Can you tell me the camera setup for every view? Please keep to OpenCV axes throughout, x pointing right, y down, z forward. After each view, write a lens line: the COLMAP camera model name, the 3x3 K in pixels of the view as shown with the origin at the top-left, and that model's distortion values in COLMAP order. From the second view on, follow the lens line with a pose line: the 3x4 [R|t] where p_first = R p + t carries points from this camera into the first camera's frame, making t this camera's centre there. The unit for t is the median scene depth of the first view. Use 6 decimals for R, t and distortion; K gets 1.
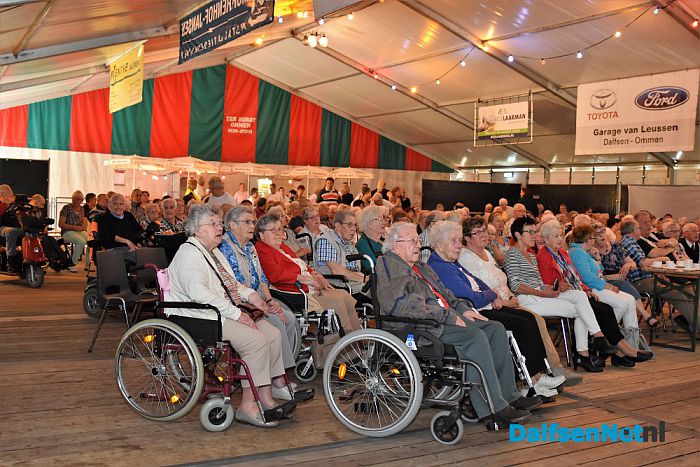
lens RADIAL K [[731.6, 0, 349.1], [0, 731.6, 219.4], [0, 0, 1]] dist [-0.155161, 0.139973]
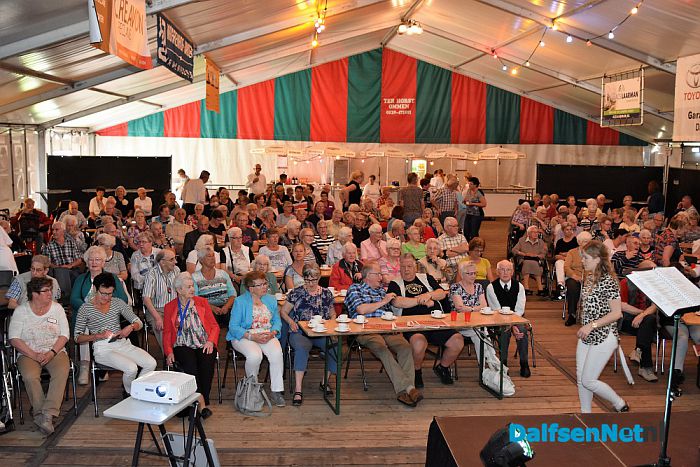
lens RADIAL K [[731.6, 0, 349.1], [0, 731.6, 219.4], [0, 0, 1]] dist [-0.155161, 0.139973]
pose [[0.895974, 0.024112, -0.443451, 0.310569], [0.004453, 0.997987, 0.063260, -0.045742], [0.444084, -0.058654, 0.894063, 0.054296]]
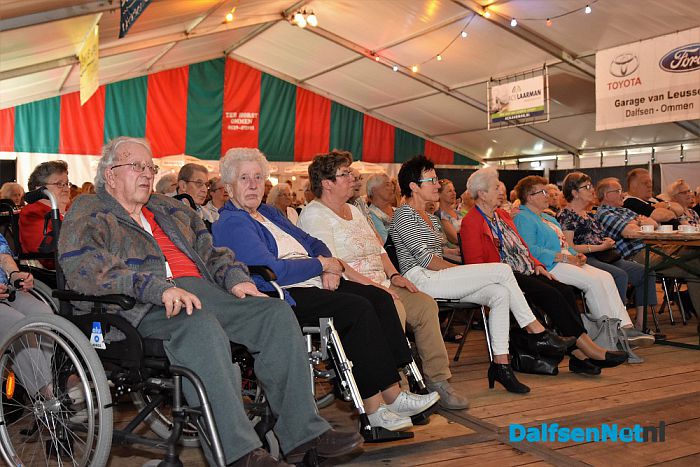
lens RADIAL K [[731.6, 0, 349.1], [0, 731.6, 219.4], [0, 0, 1]] dist [-0.155161, 0.139973]
pose [[0.996813, -0.034019, -0.072160, 0.064658], [0.033131, 0.999360, -0.013463, 0.018415], [0.072572, 0.011030, 0.997302, 0.091188]]
